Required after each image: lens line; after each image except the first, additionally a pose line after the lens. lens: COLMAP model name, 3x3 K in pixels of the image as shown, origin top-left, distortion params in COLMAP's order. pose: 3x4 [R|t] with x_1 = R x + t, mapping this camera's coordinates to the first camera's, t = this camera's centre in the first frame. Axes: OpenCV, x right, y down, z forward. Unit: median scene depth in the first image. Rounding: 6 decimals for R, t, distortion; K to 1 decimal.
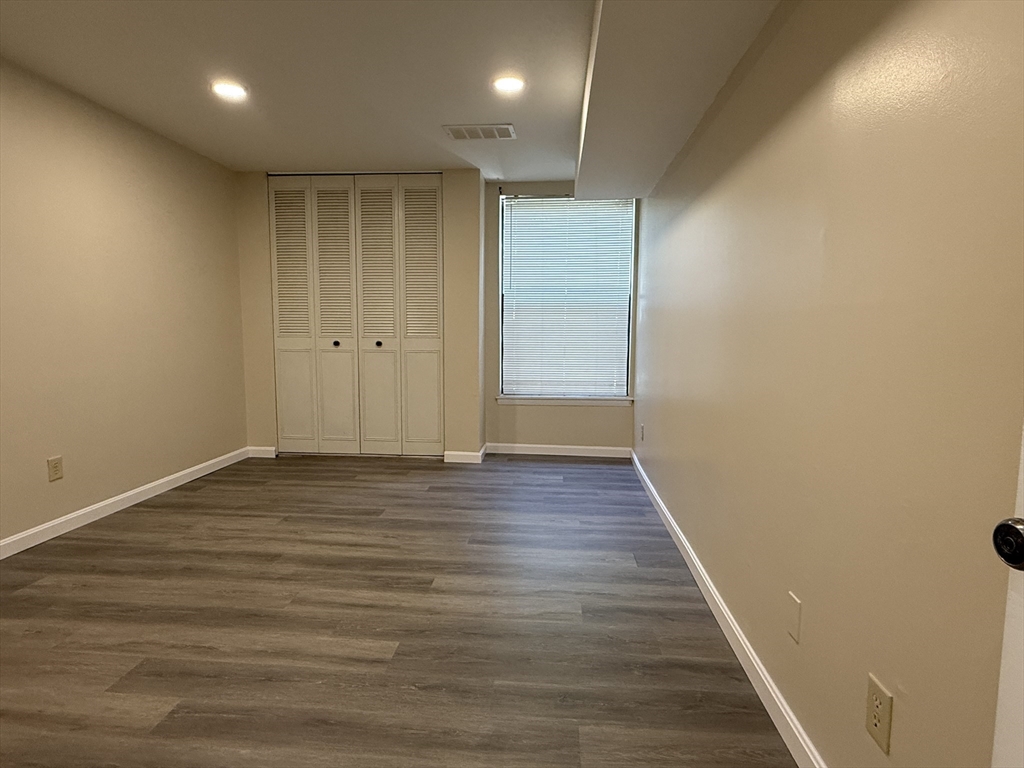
lens RADIAL K [[546.3, 0, 509.4], [0, 546.3, 389.7], [0, 0, 1]] dist [0.006580, 0.001455]
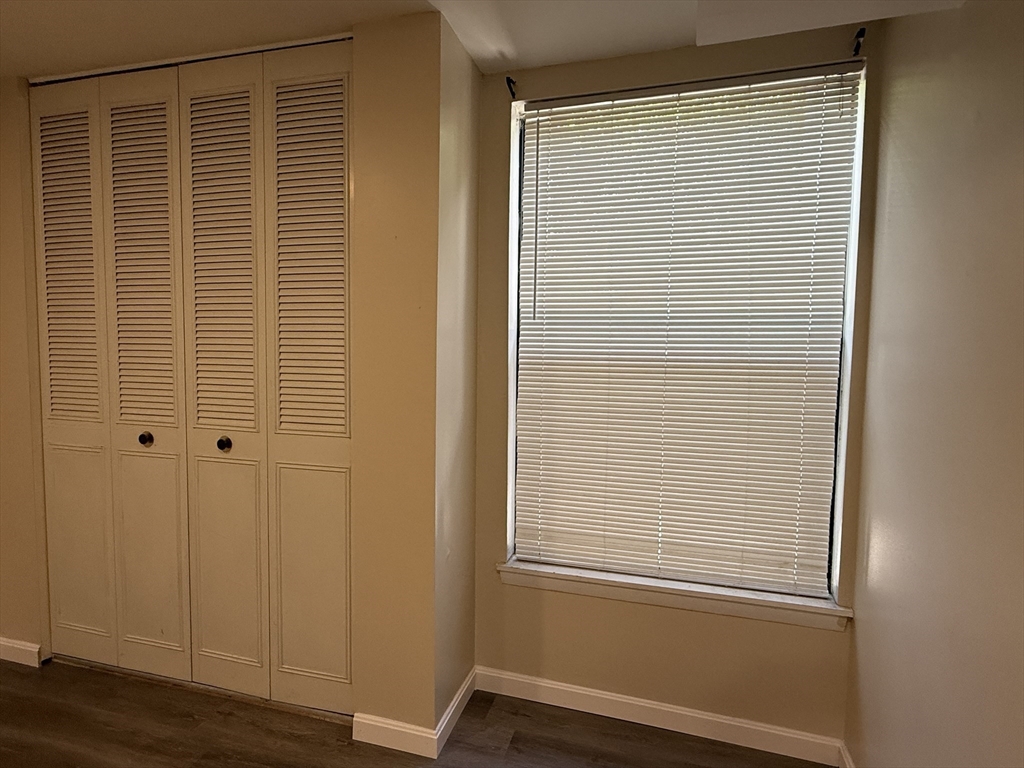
lens RADIAL K [[546.3, 0, 509.4], [0, 546.3, 389.7], [0, 0, 1]] dist [0.006580, 0.001455]
pose [[0.981733, 0.021600, -0.189033, 0.067787], [-0.030453, 0.998565, -0.044053, -0.113243], [0.187810, 0.049004, 0.980982, 0.599487]]
